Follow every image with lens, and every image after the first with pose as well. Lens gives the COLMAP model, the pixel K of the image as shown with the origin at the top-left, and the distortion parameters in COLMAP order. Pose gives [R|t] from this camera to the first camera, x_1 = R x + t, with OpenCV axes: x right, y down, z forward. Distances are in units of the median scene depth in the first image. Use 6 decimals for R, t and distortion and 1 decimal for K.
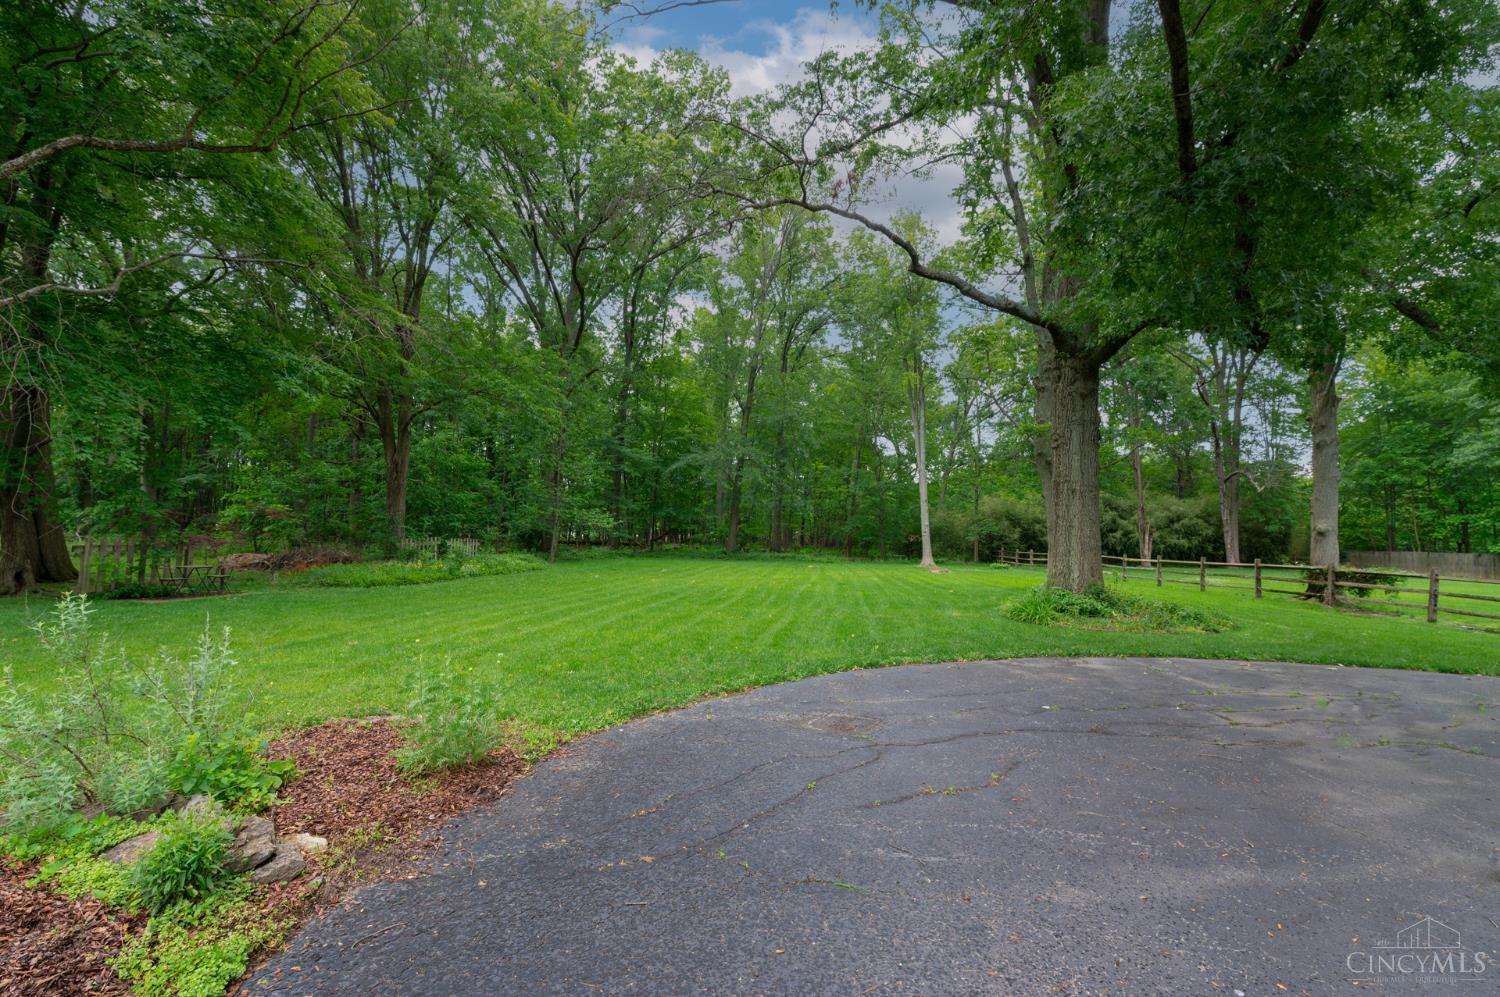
lens RADIAL K [[689.6, 0, 750.0], [0, 689.6, 498.5], [0, 0, 1]] dist [0.002206, 0.000312]
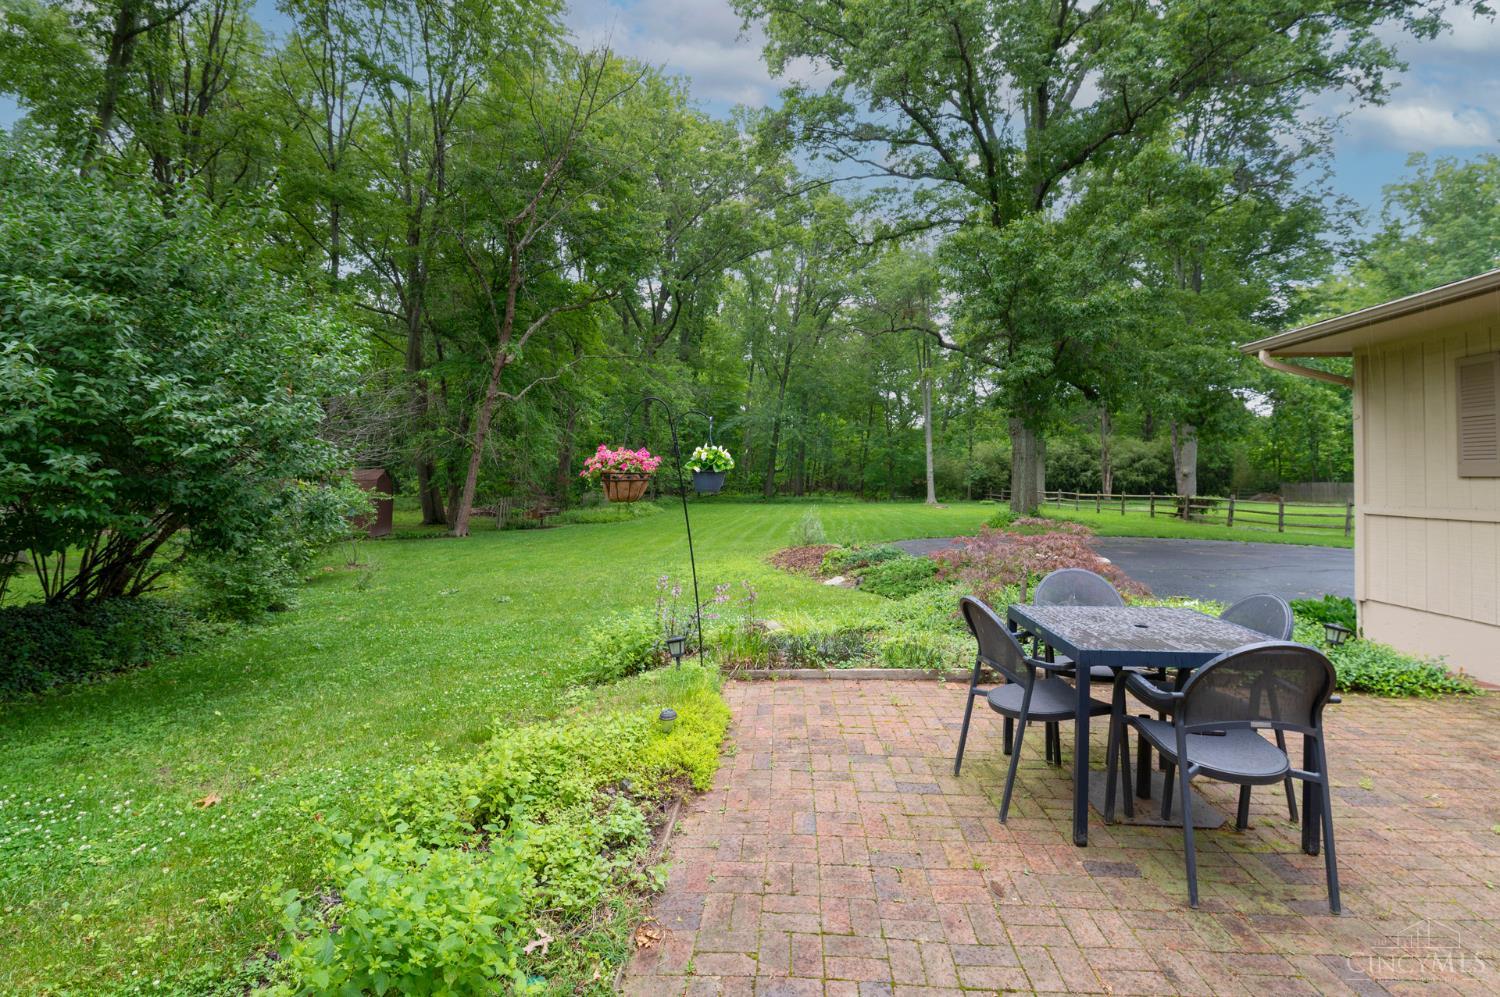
lens RADIAL K [[689.6, 0, 750.0], [0, 689.6, 498.5], [0, 0, 1]] dist [0.002206, 0.000312]
pose [[0.999602, -0.028097, 0.002373, -0.072323], [0.027817, 0.996397, 0.080125, -0.021112], [-0.004616, -0.080027, 0.996782, -0.237891]]
